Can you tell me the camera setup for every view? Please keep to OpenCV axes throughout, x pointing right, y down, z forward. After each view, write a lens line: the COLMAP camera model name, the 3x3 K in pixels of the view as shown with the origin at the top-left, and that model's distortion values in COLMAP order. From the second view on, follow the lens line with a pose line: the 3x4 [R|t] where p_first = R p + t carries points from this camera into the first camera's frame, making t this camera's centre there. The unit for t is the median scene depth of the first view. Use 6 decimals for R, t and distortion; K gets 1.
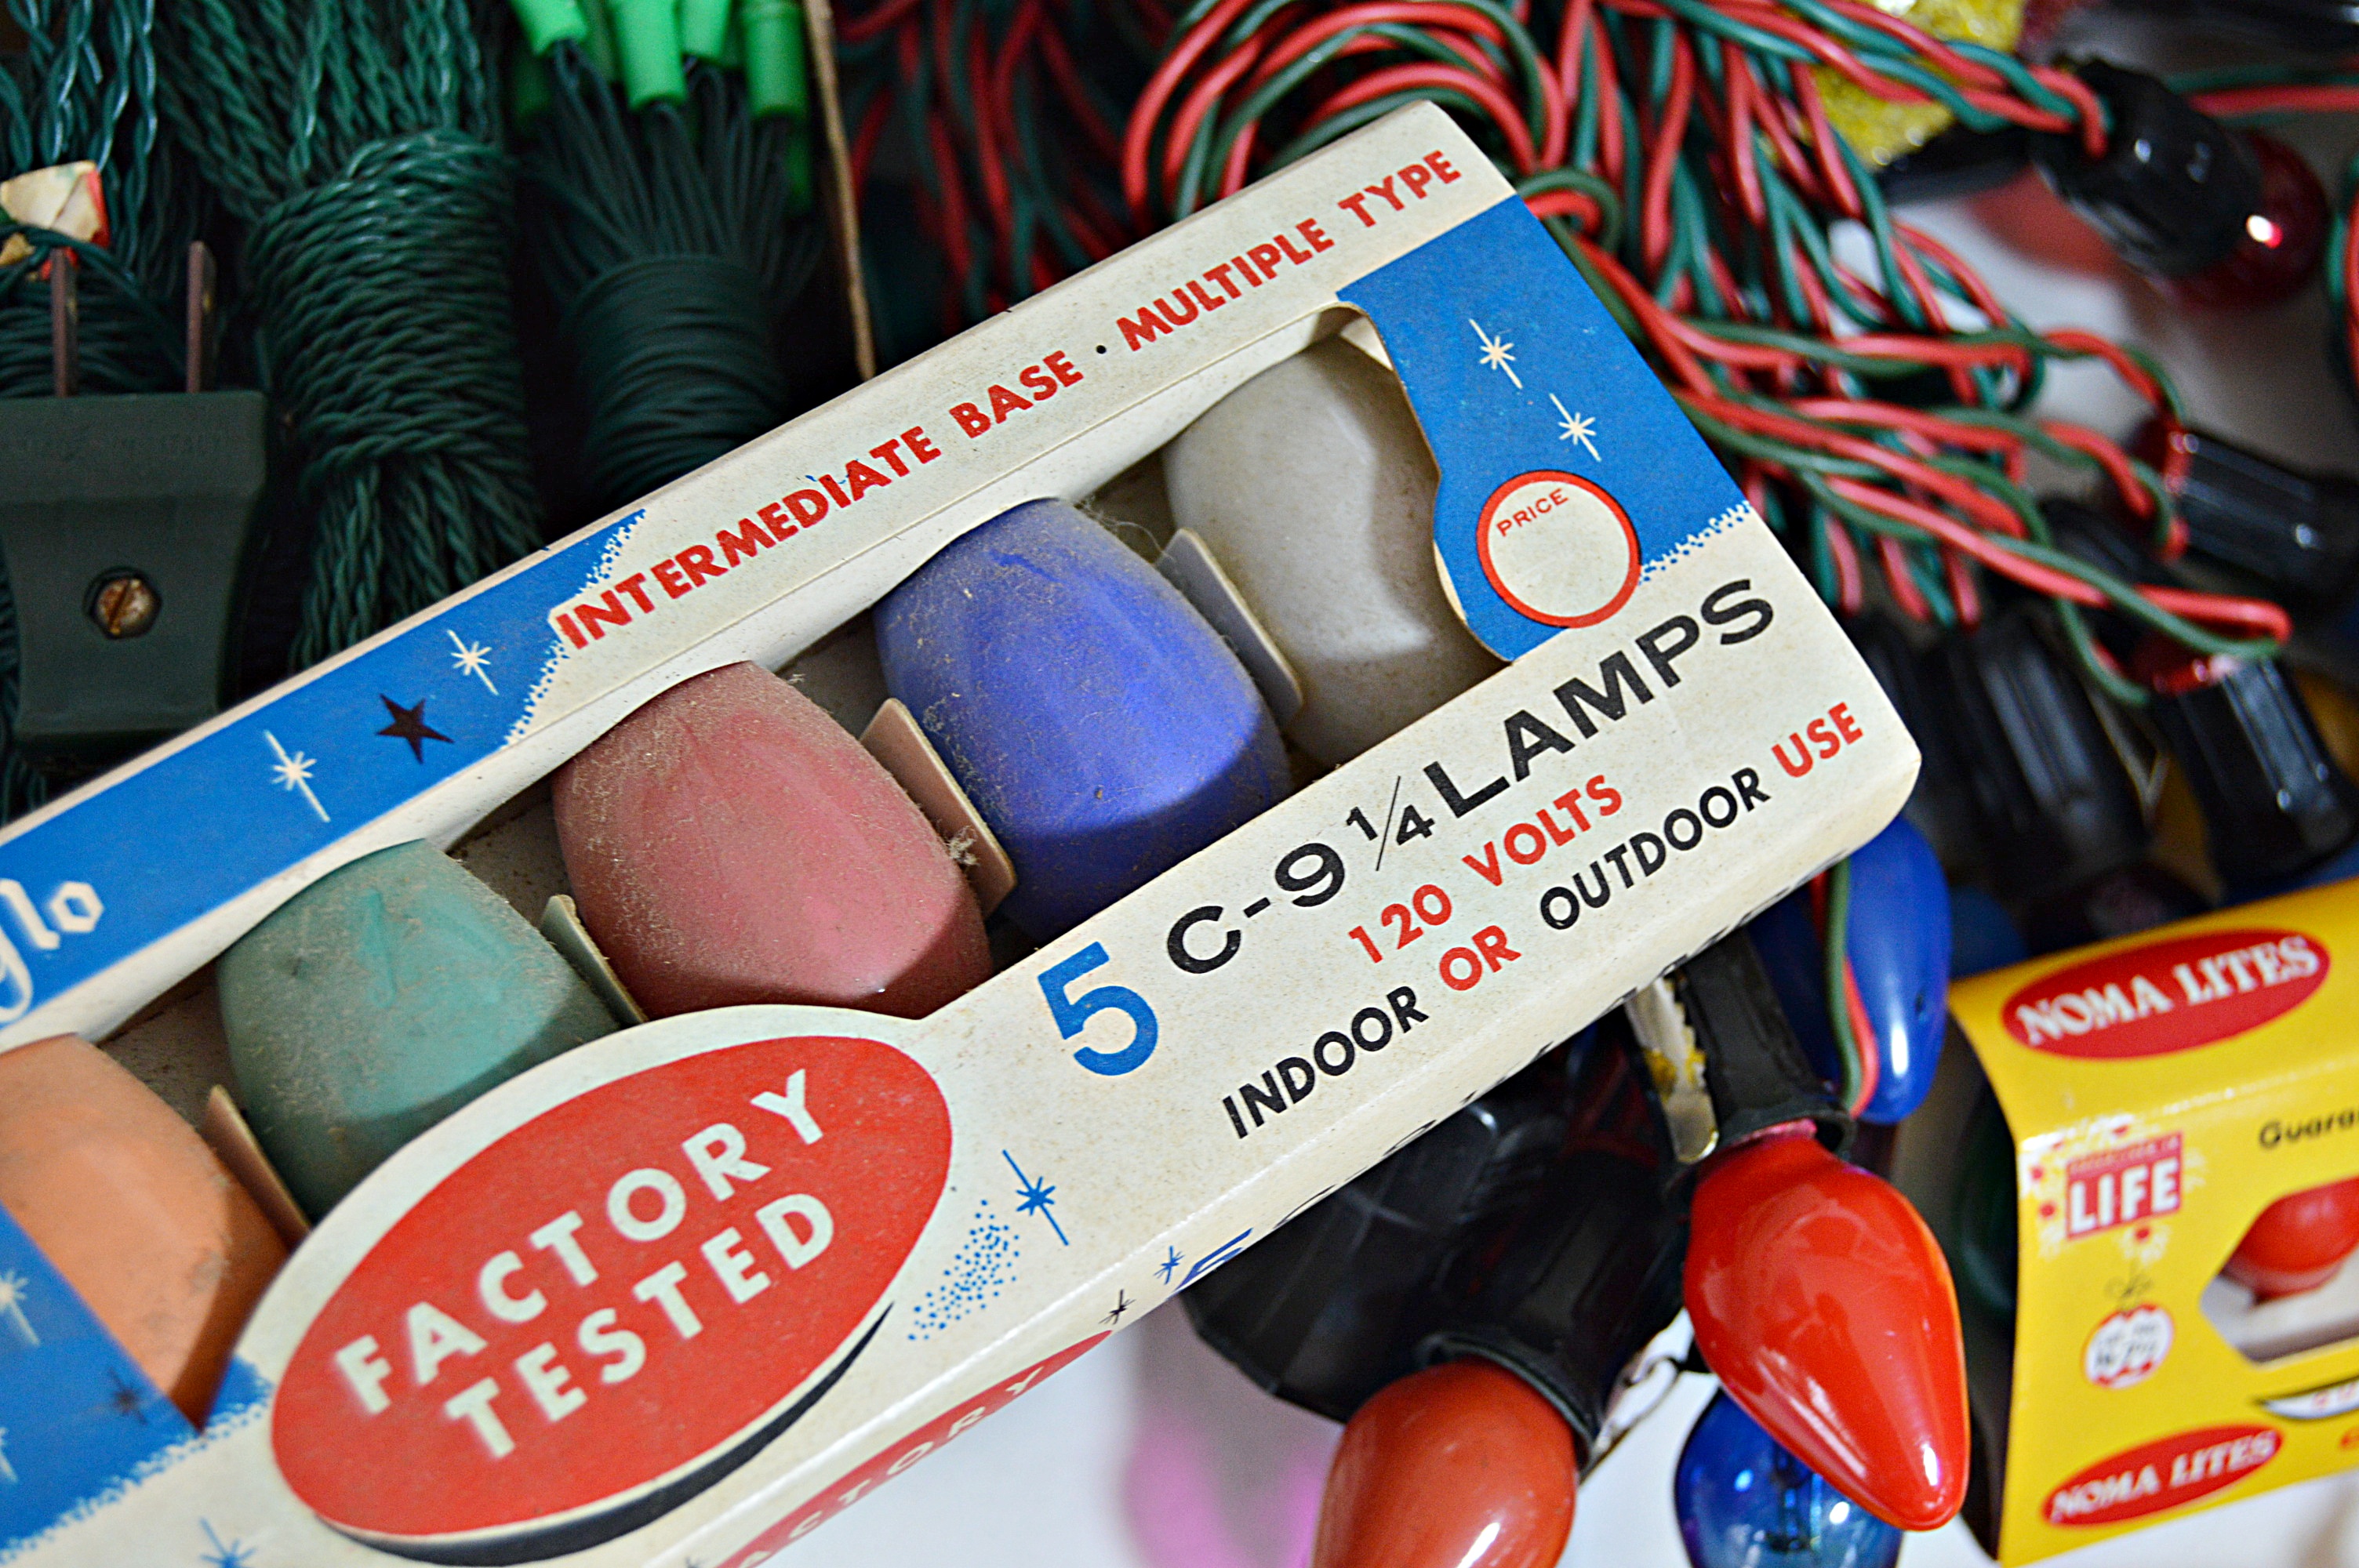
lens RADIAL K [[4091.8, 0, 1179.5], [0, 4091.8, 784.0], [0, 0, 1]] dist [-0.020635, -0.126572]
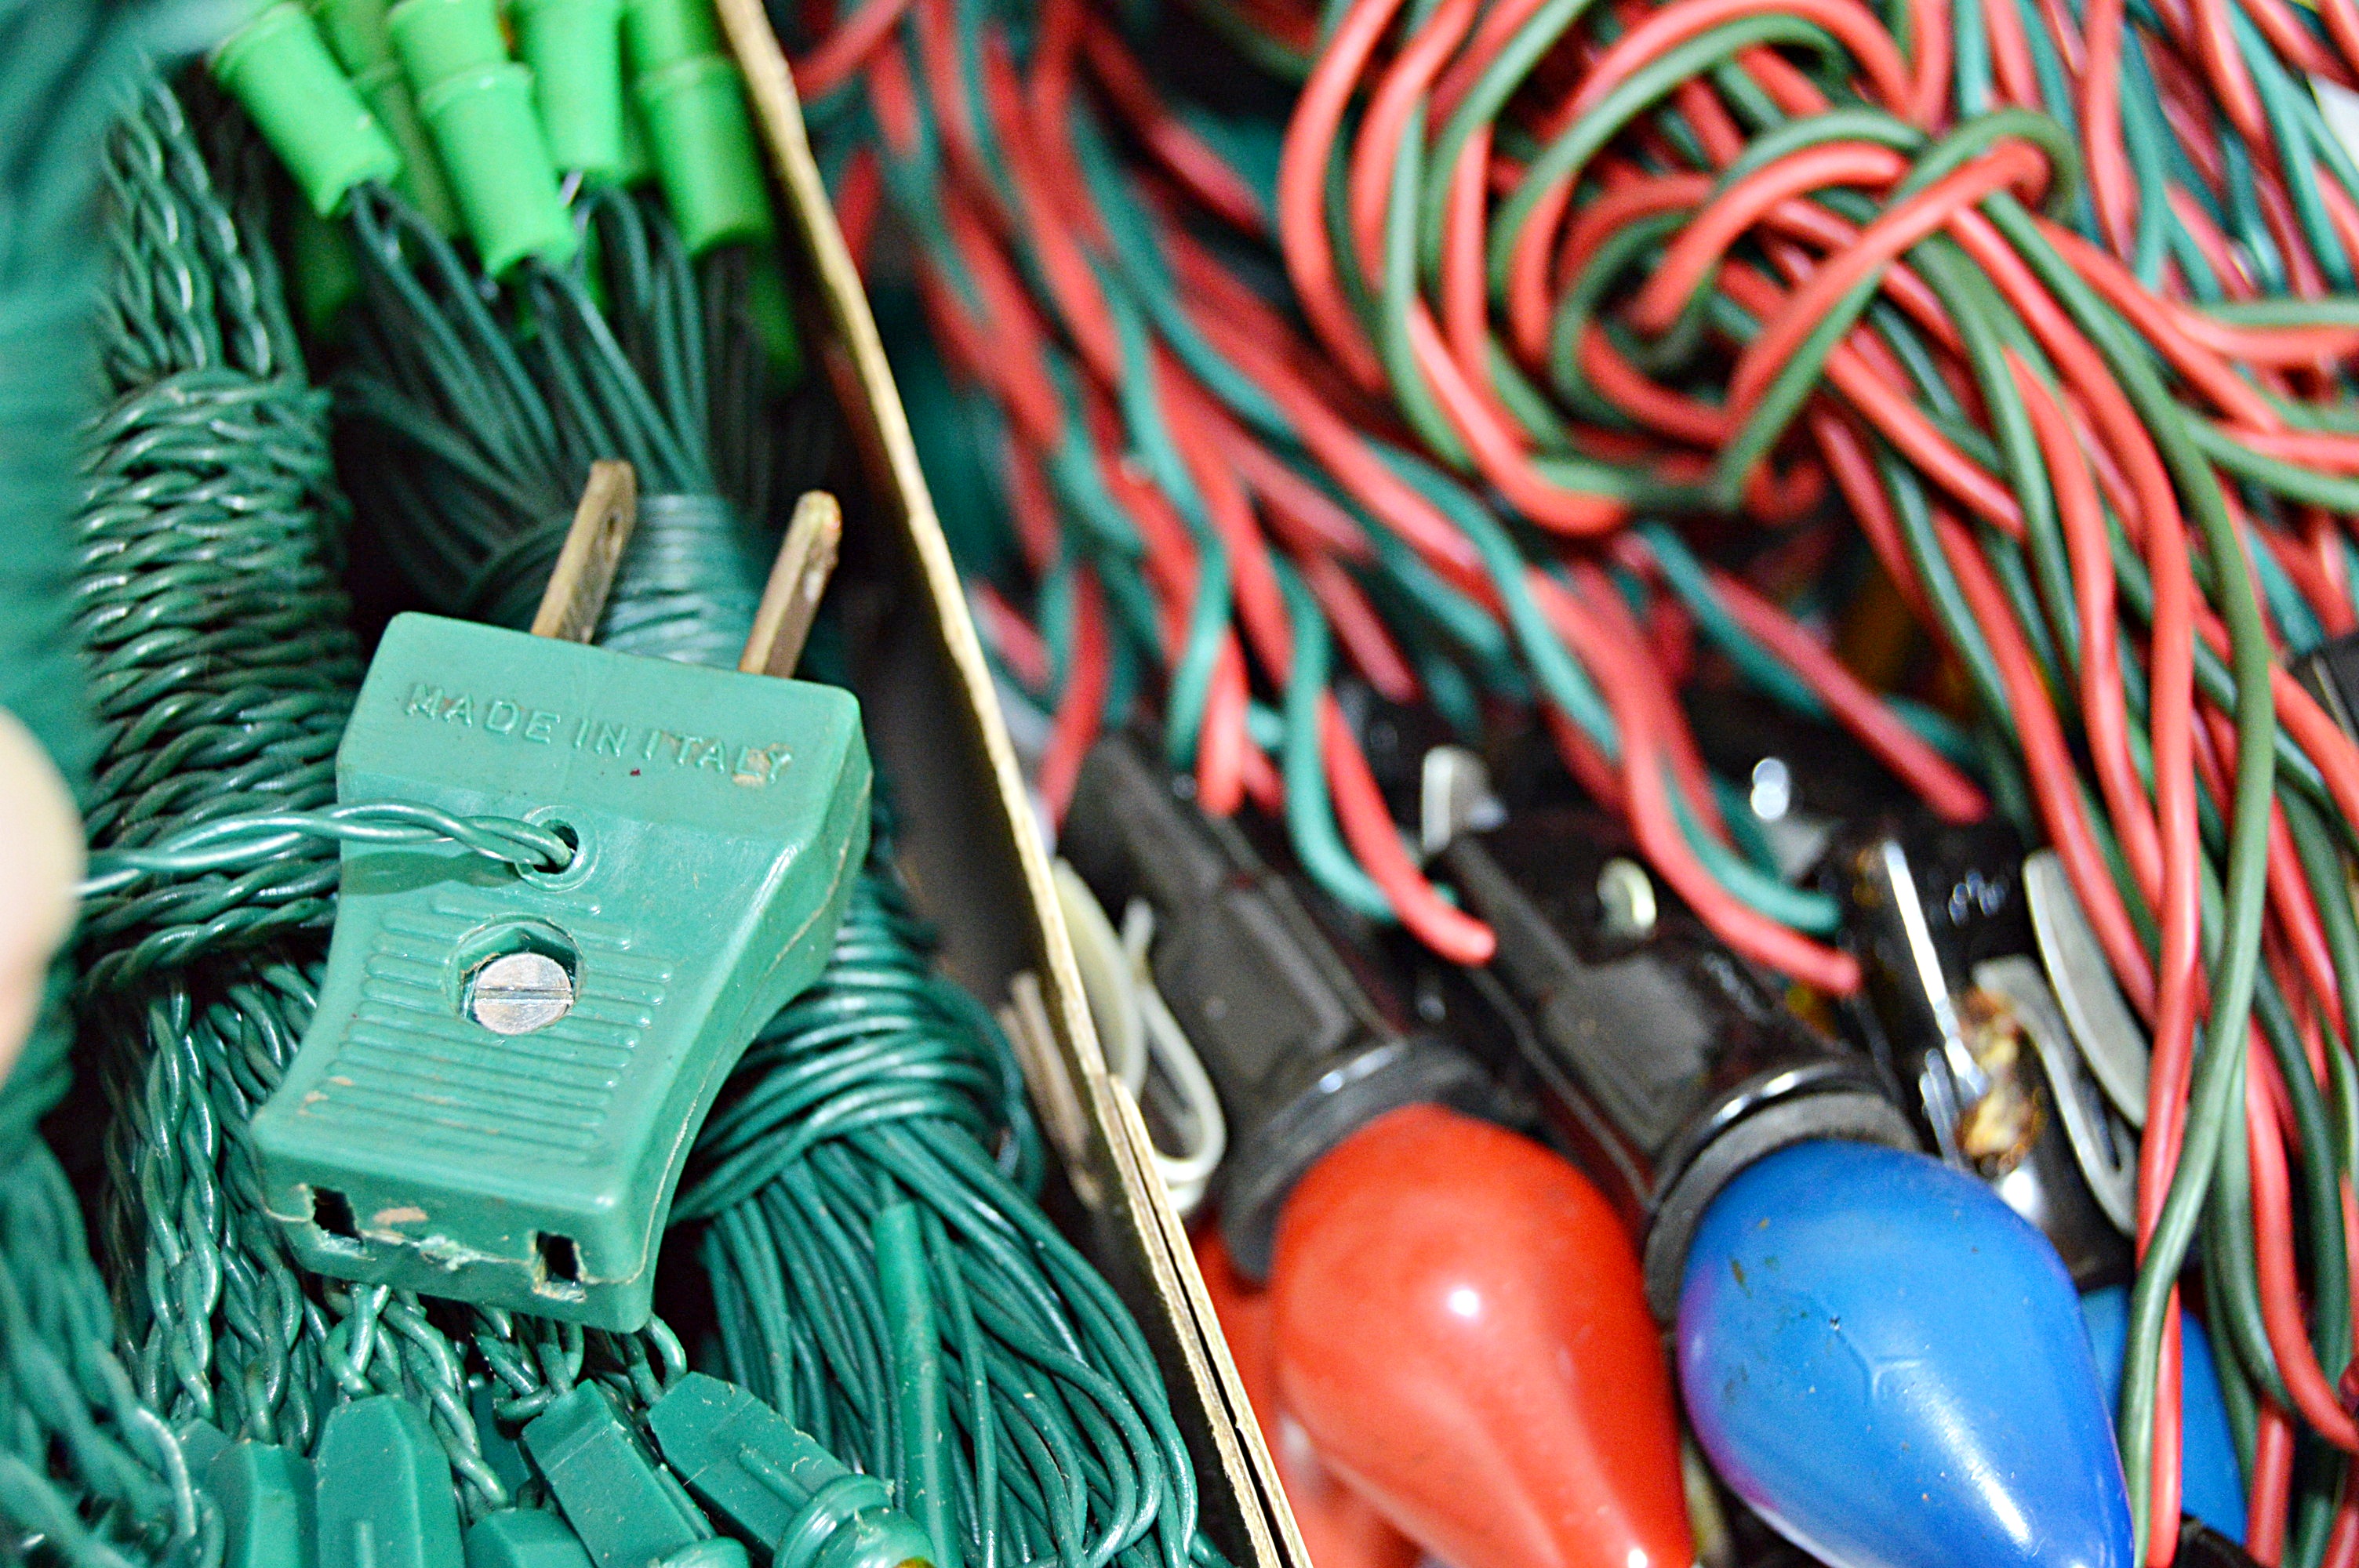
lens RADIAL K [[4091.8, 0, 1179.5], [0, 4091.8, 784.0], [0, 0, 1]] dist [-0.020635, -0.126572]
pose [[0.983778, -0.178547, 0.017399, -0.057815], [0.178192, 0.983789, 0.020193, -0.085306], [-0.020722, -0.016765, 0.999645, 0.387425]]
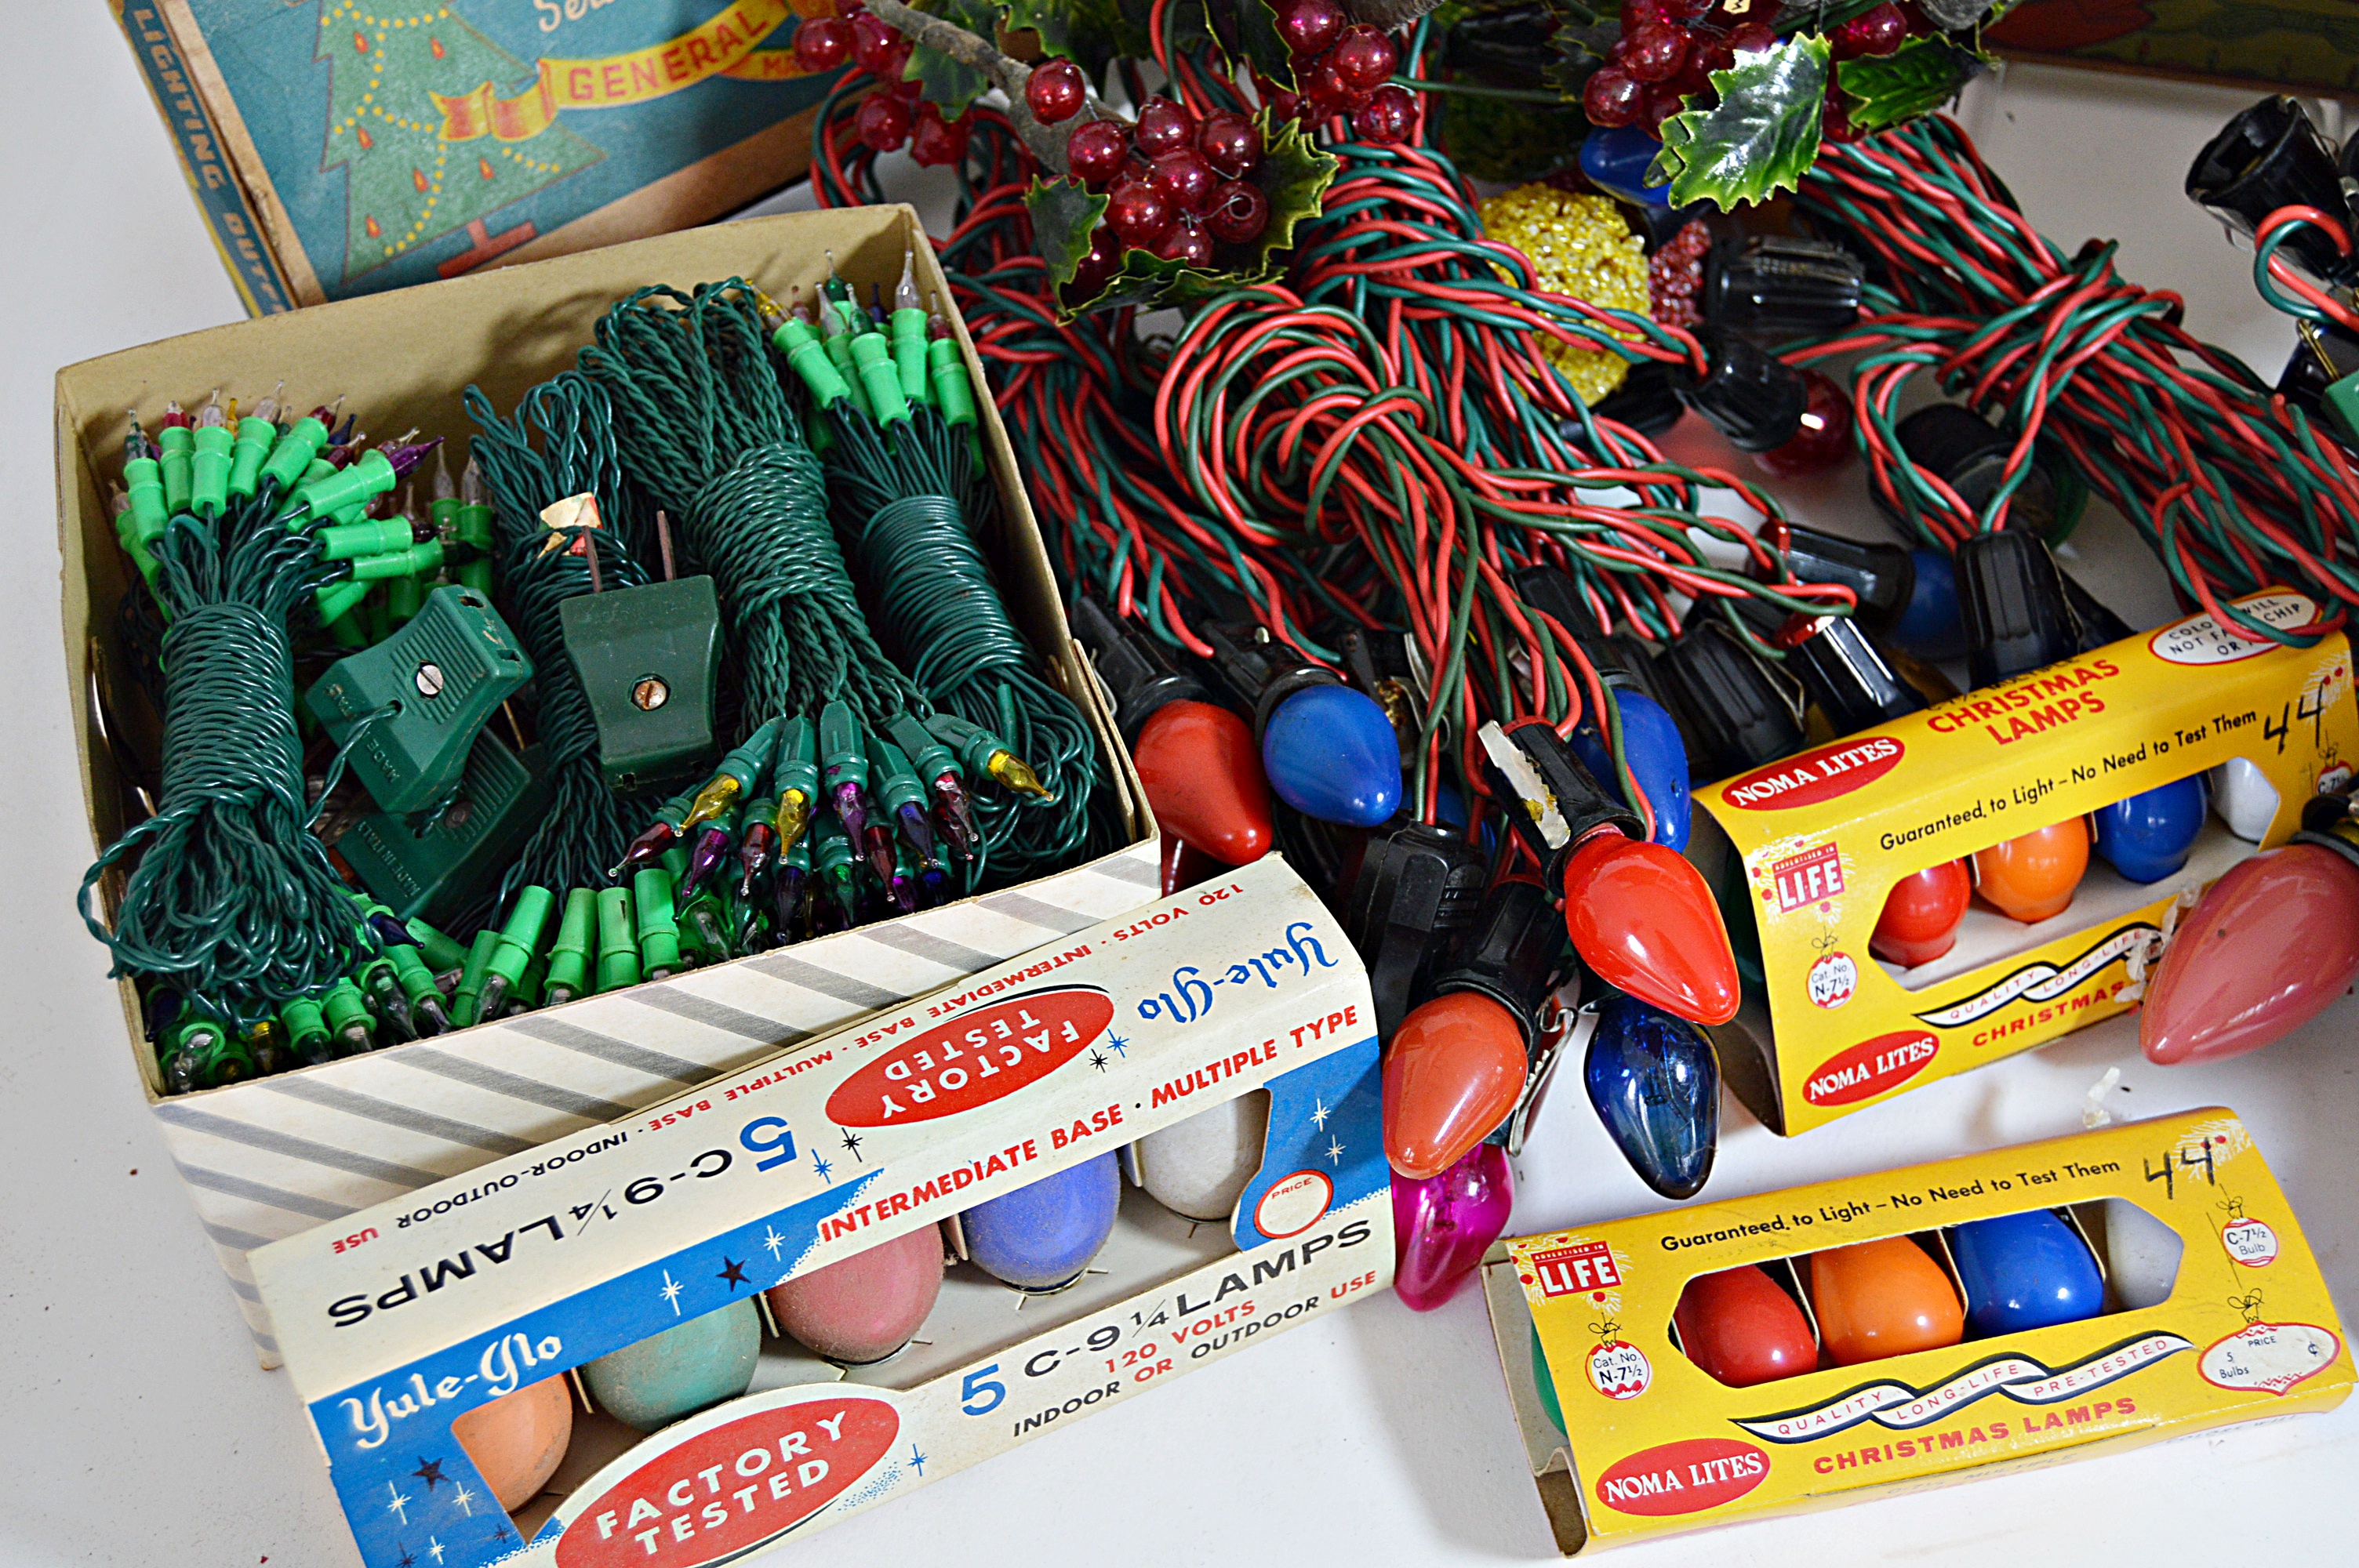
lens RADIAL K [[3288.8, 0, 1171.3], [0, 3288.8, 747.5], [0, 0, 1]] dist [-0.032970, -0.048581]
pose [[0.988923, -0.147311, 0.018205, -0.055706], [0.147899, 0.967560, -0.204827, 0.289257], [0.012559, 0.205250, 0.978629, -0.388693]]
